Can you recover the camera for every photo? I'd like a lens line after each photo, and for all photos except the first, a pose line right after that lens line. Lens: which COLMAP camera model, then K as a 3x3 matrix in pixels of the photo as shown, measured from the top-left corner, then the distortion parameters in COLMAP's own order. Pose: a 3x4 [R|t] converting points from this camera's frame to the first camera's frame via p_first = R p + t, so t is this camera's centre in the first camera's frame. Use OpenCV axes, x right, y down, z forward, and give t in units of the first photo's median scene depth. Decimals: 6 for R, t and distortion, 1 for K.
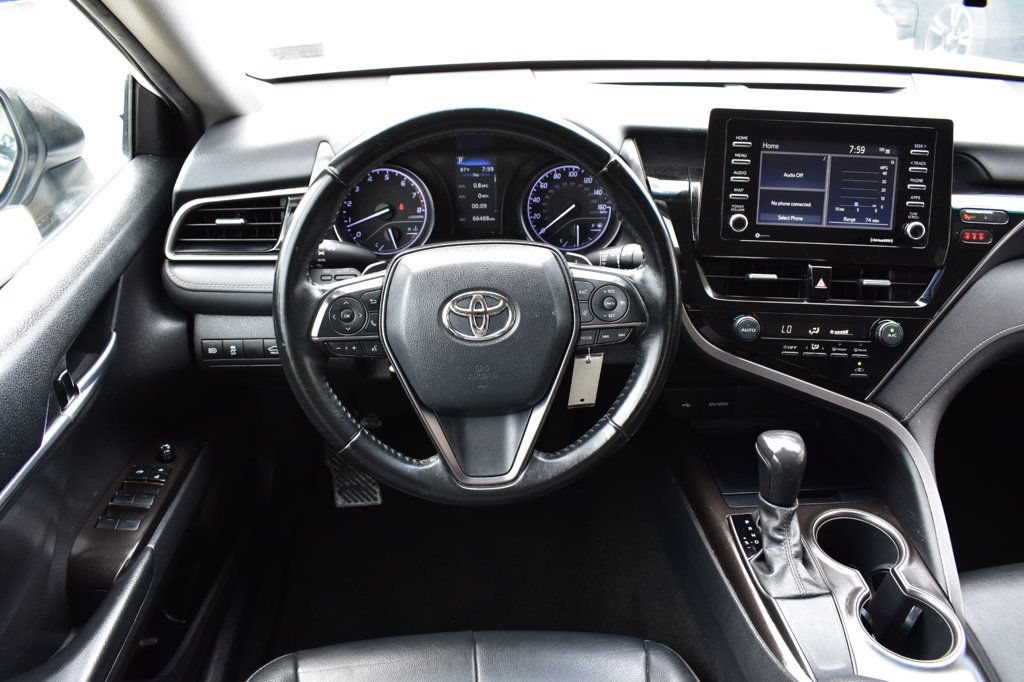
lens RADIAL K [[783.4, 0, 510.5], [0, 783.4, 341.7], [0, 0, 1]] dist [-0.101049, 0.017624]
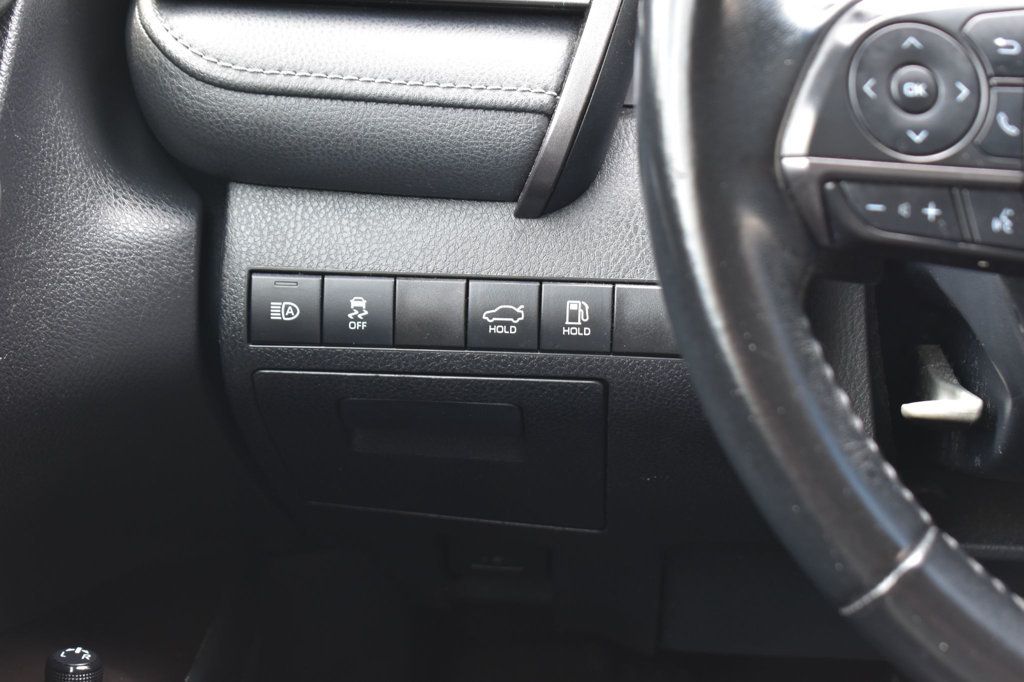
lens RADIAL K [[2294.5, 0, 514.3], [0, 2294.5, 341.4], [0, 0, 1]] dist [0.056195, 0.000000]
pose [[0.993421, 0.039747, -0.107402, -0.215304], [-0.056826, 0.985322, -0.160970, 0.157161], [0.099427, 0.166014, 0.981098, 0.185227]]
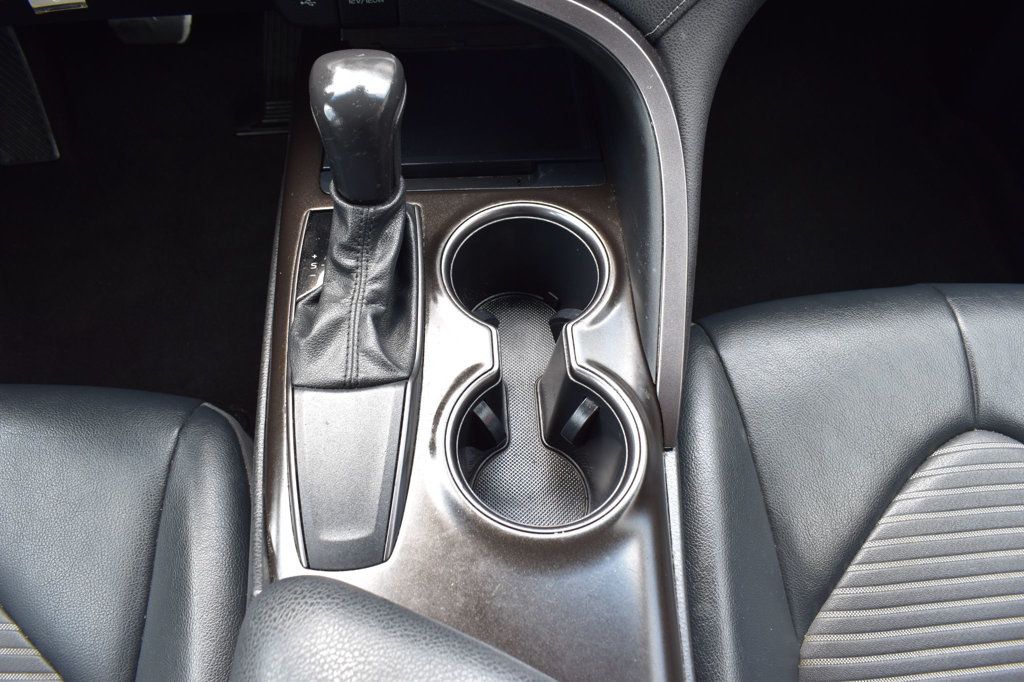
lens RADIAL K [[783.4, 0, 507.7], [0, 783.4, 335.0], [0, 0, 1]] dist [-0.101049, 0.017624]
pose [[0.999975, 0.000527, 0.007065, 0.428885], [-0.003677, 0.890995, 0.453998, 0.052154], [-0.006056, -0.454013, 0.890975, 0.472025]]
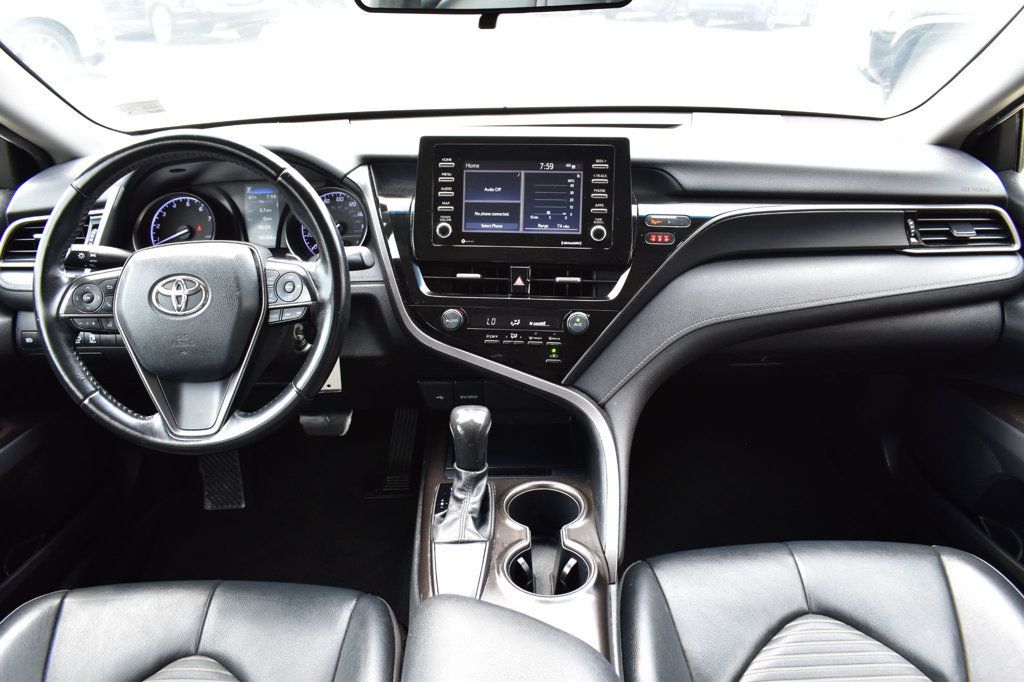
lens RADIAL K [[783.4, 0, 512.4], [0, 783.4, 344.3], [0, 0, 1]] dist [-0.101049, 0.017624]
pose [[0.998645, 0.000219, -0.052034, 0.458052], [-0.005127, 0.995538, -0.094220, 0.130283], [0.051781, 0.094359, 0.994191, -0.159476]]
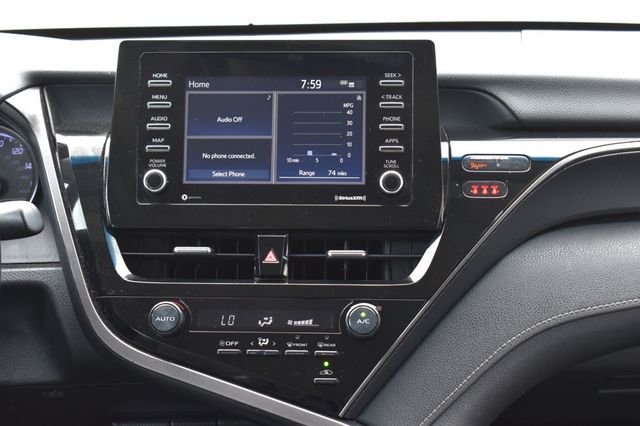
lens RADIAL K [[1088.9, 0, 322.8], [0, 1088.9, 217.4], [0, 0, 1]] dist [-0.015963, 0.000000]
pose [[0.999861, -0.016567, -0.001750, 0.459891], [0.015493, 0.963300, -0.267978, 0.172453], [0.006125, 0.267914, 0.963423, -0.027405]]
